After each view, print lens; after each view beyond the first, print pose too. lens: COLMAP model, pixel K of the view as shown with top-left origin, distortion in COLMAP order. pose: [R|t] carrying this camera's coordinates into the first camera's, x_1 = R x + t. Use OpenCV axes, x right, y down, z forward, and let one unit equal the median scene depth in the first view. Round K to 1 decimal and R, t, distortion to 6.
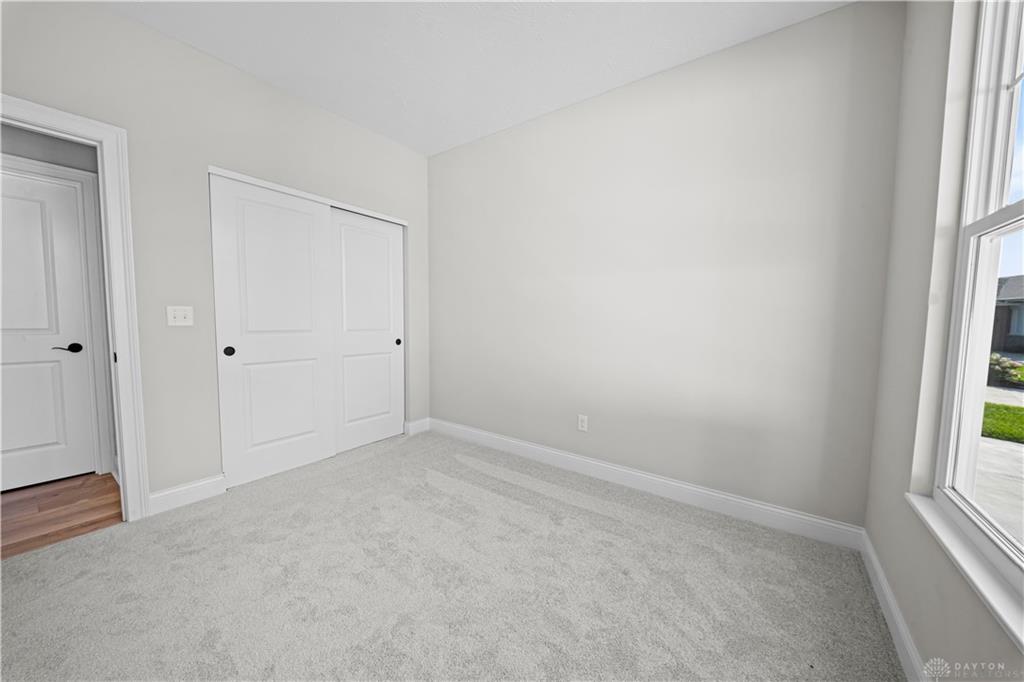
lens RADIAL K [[356.3, 0, 511.3], [0, 356.3, 341.2], [0, 0, 1]] dist [-0.004240, -0.001484]
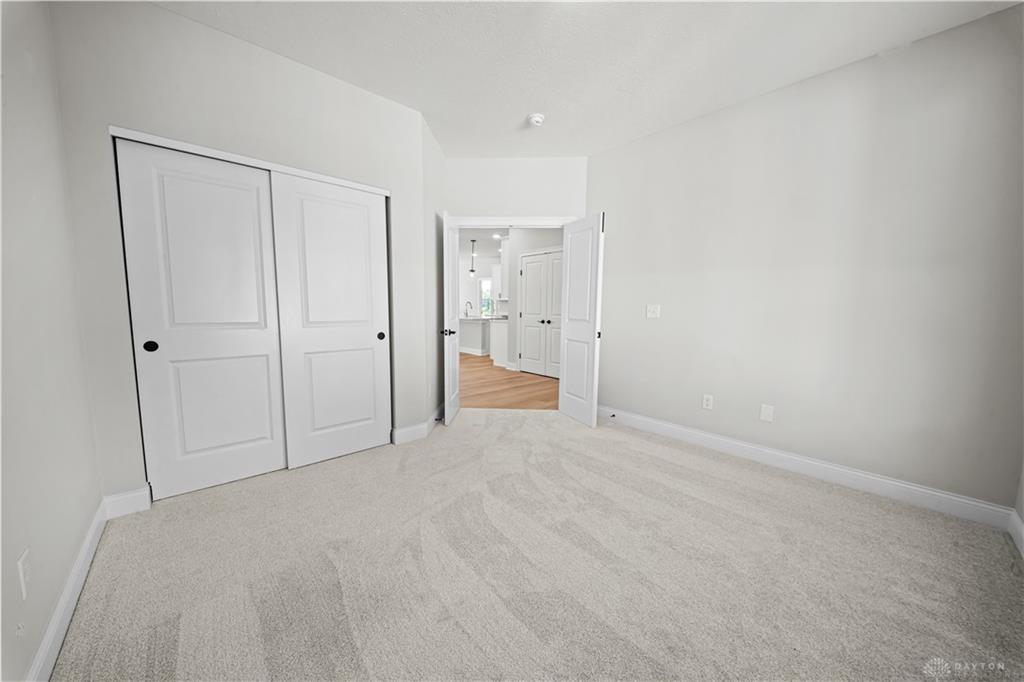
lens RADIAL K [[356.3, 0, 511.3], [0, 356.3, 344.7], [0, 0, 1]] dist [-0.004240, -0.001484]
pose [[0.974511, 0.019840, -0.223461, 0.174582], [-0.012068, 0.999276, 0.036095, -0.011864], [0.224015, -0.032478, 0.974044, 0.243269]]
